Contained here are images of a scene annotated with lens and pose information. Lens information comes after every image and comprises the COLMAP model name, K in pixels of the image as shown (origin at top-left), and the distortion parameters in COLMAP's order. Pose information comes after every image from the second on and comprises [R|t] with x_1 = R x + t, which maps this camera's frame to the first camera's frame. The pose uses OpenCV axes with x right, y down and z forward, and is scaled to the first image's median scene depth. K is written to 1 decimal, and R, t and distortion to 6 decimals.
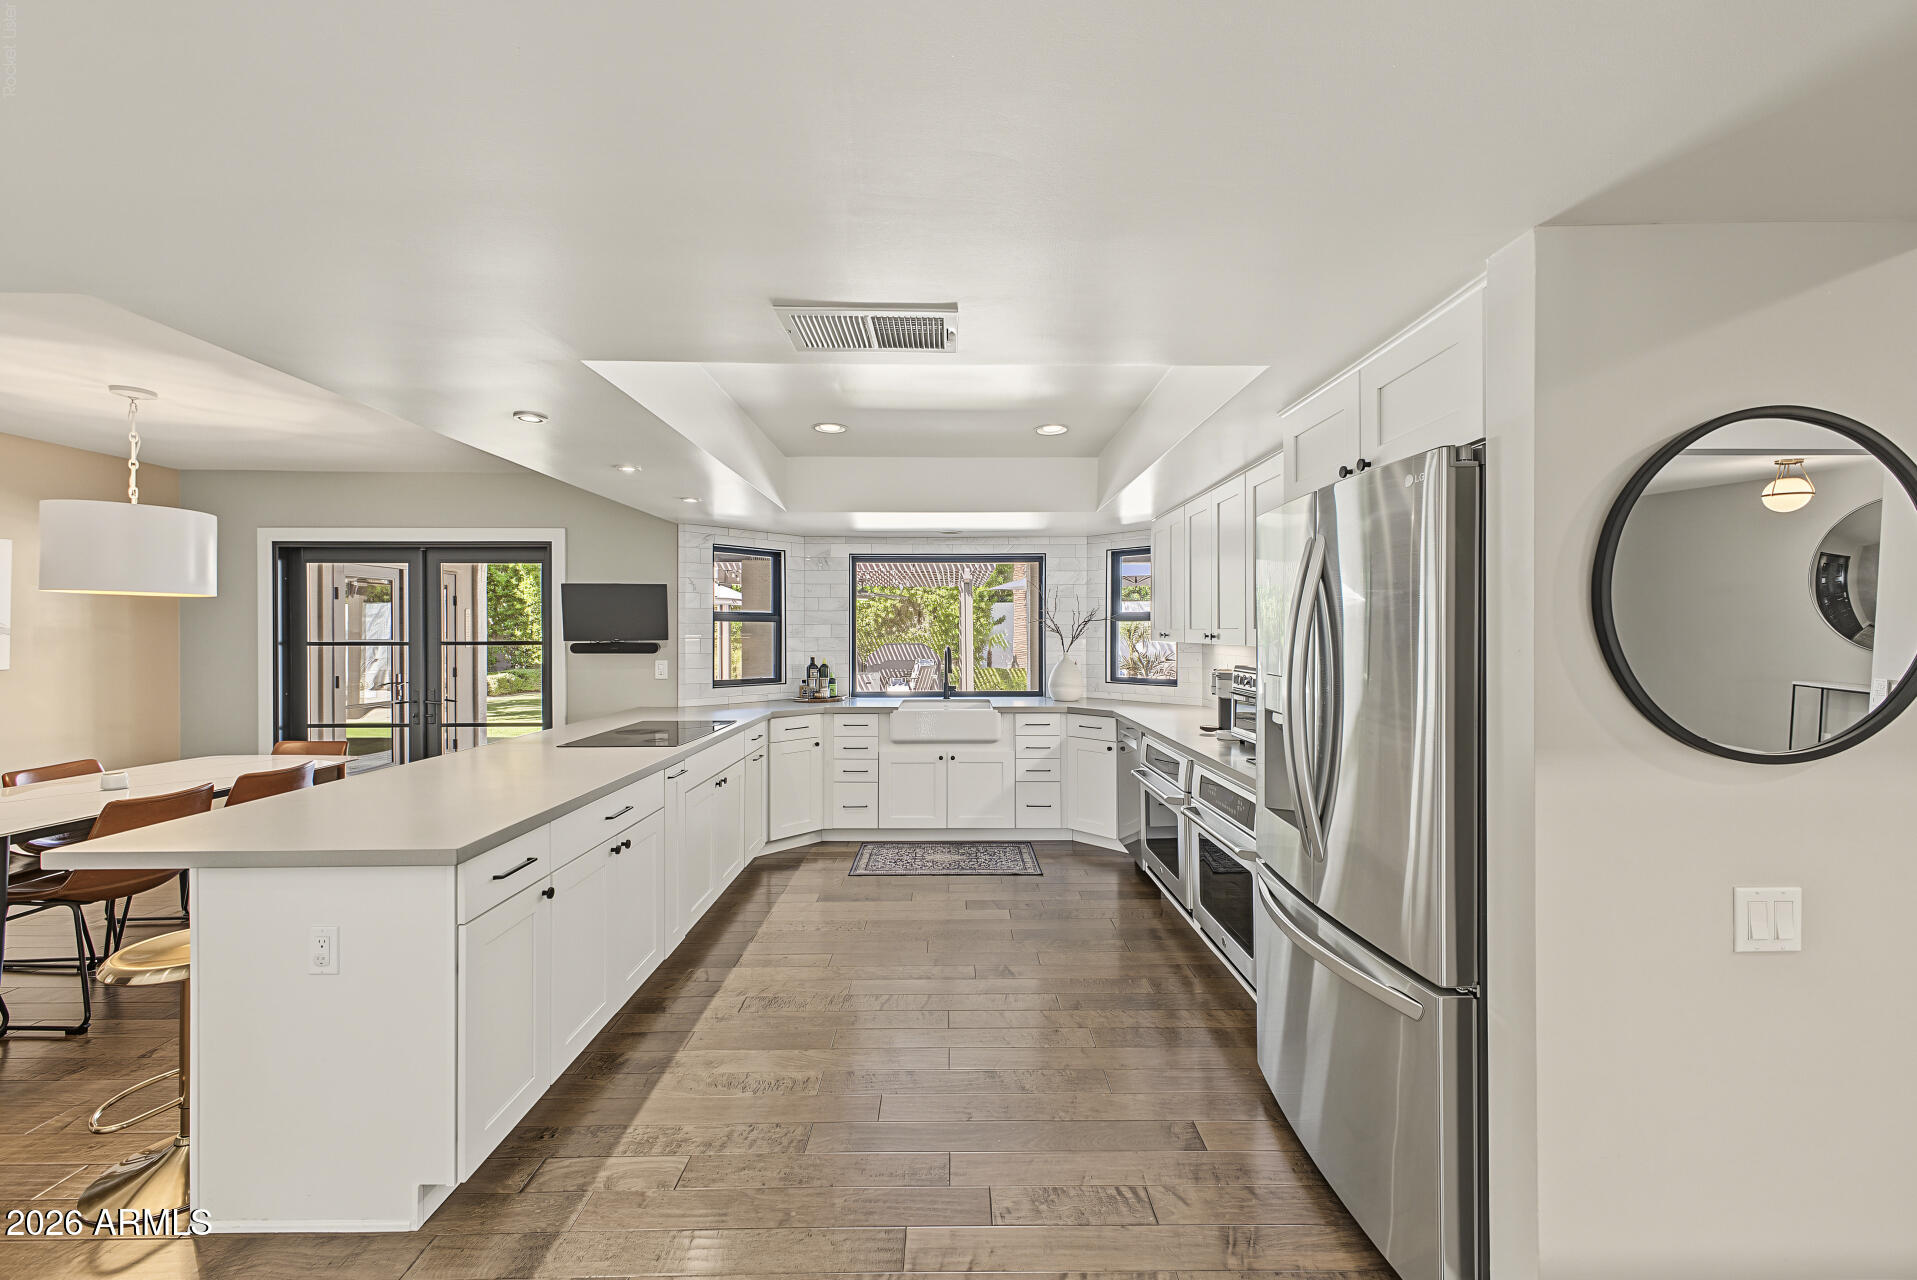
lens RADIAL K [[757.1, 0, 964.6], [0, 757.1, 631.9], [0, 0, 1]] dist [0.015914, -0.006410]
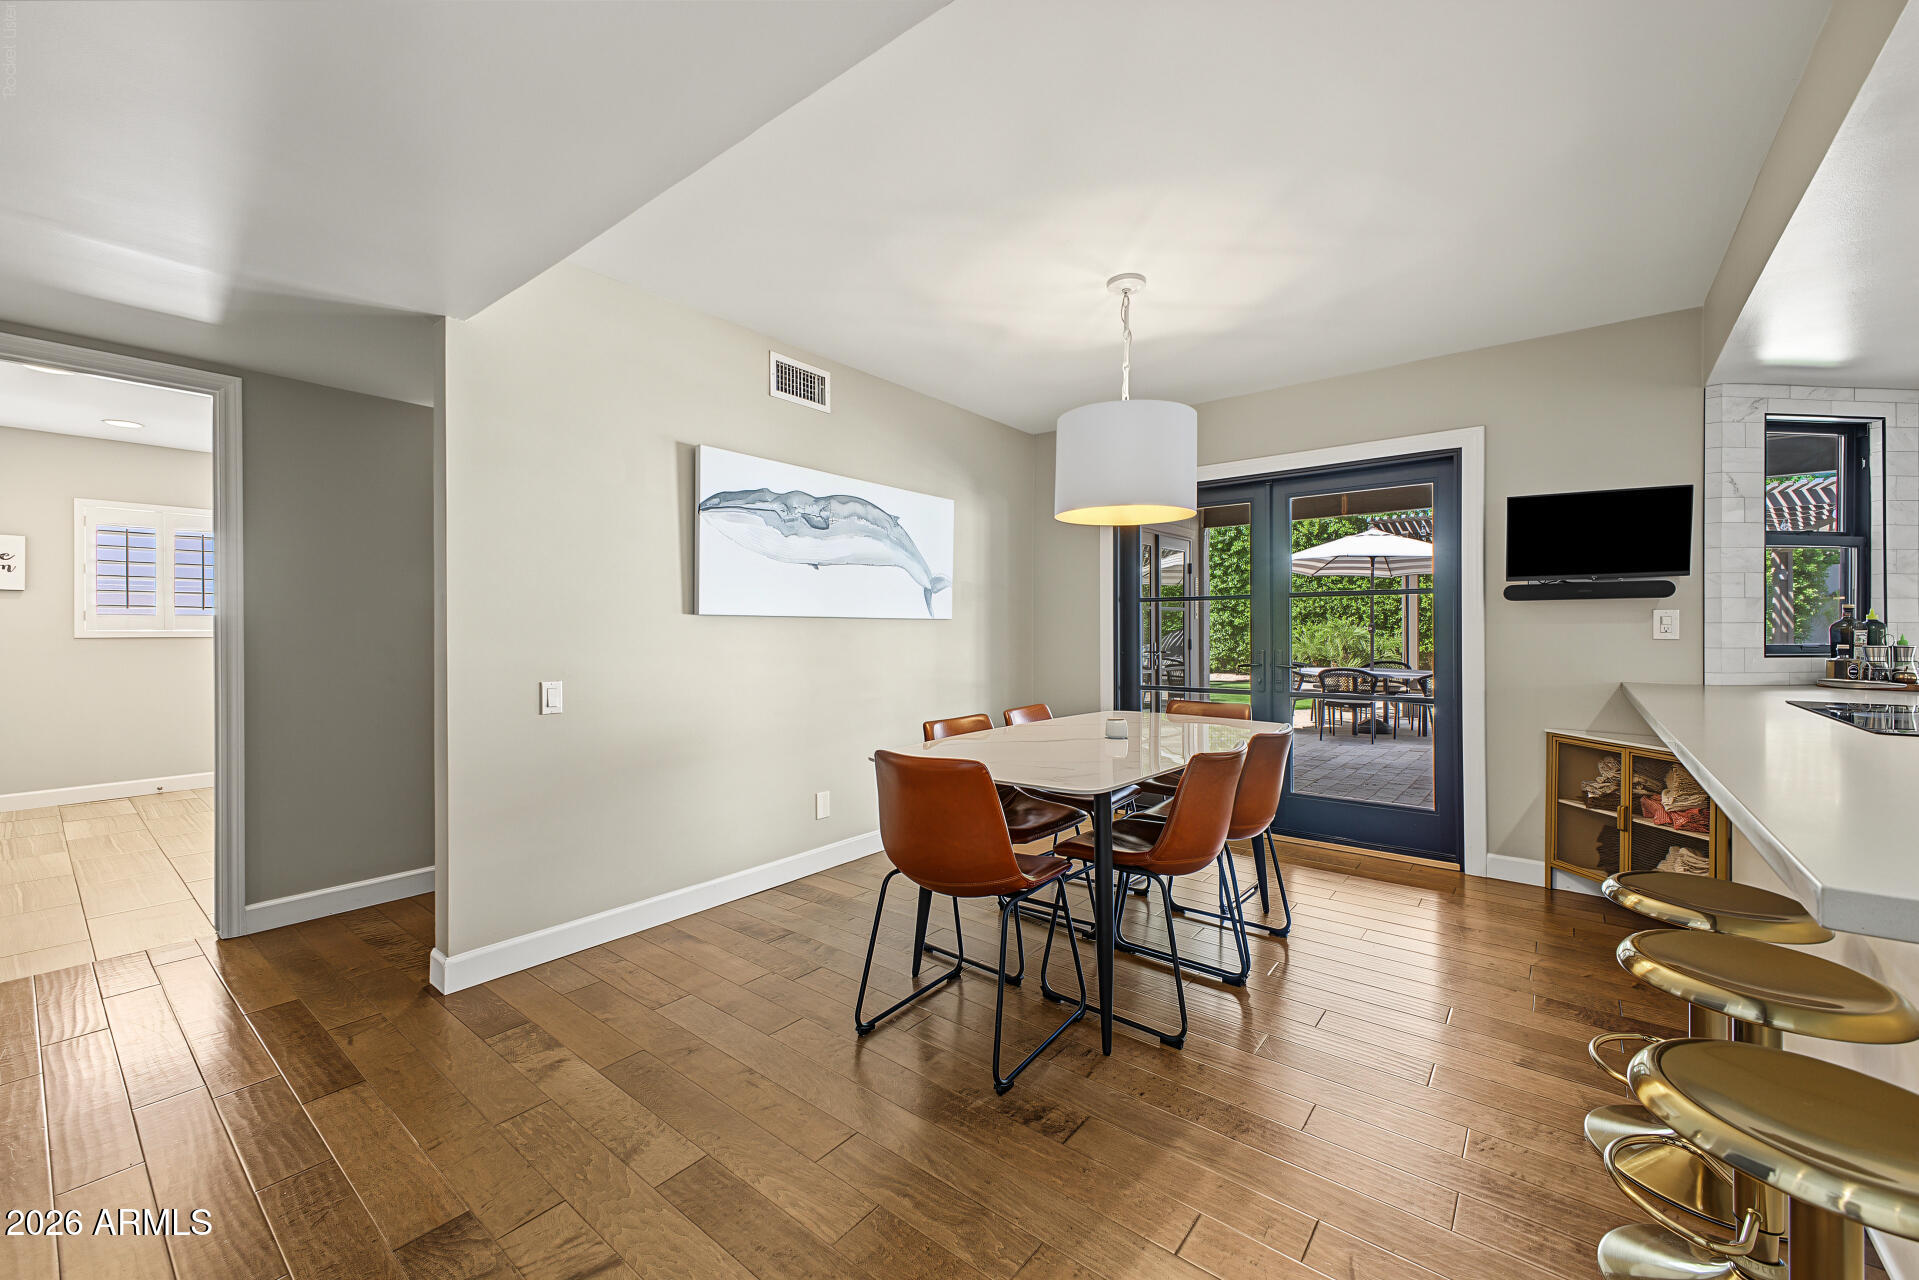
lens RADIAL K [[757.9, 0, 965.6], [0, 757.9, 631.9], [0, 0, 1]] dist [0.015914, -0.006410]
pose [[0.779982, -0.002969, -0.625795, -0.457418], [0.004523, 0.999989, 0.000893, 0.053341], [0.625786, -0.003527, 0.779987, 0.139338]]
